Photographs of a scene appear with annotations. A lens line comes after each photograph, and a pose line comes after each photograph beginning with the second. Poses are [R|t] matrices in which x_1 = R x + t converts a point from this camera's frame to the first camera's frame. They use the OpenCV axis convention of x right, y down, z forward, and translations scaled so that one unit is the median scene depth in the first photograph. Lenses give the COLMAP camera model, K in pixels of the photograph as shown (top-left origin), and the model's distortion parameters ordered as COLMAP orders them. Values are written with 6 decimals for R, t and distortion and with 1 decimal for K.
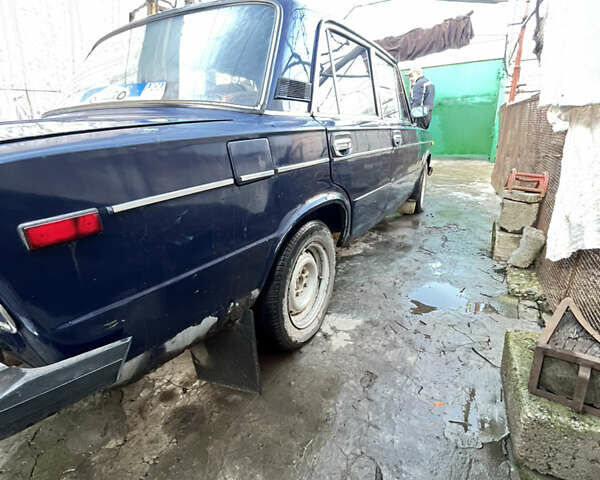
lens RADIAL K [[296.6, 0, 300.0], [0, 296.6, 240.0], [0, 0, 1]] dist [-0.002167, -0.000131]
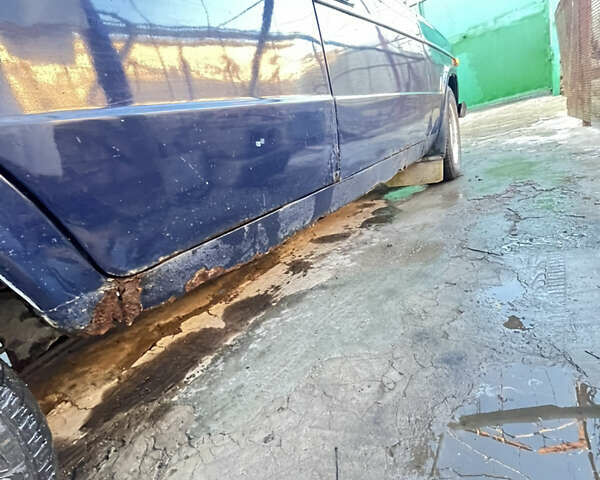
lens RADIAL K [[296.6, 0, 300.0], [0, 296.6, 240.0], [0, 0, 1]] dist [-0.002167, -0.000131]
pose [[0.973265, -0.173424, -0.150599, 0.181373], [0.171939, 0.984841, -0.022932, -0.011749], [0.152293, -0.003575, 0.988329, 0.394109]]
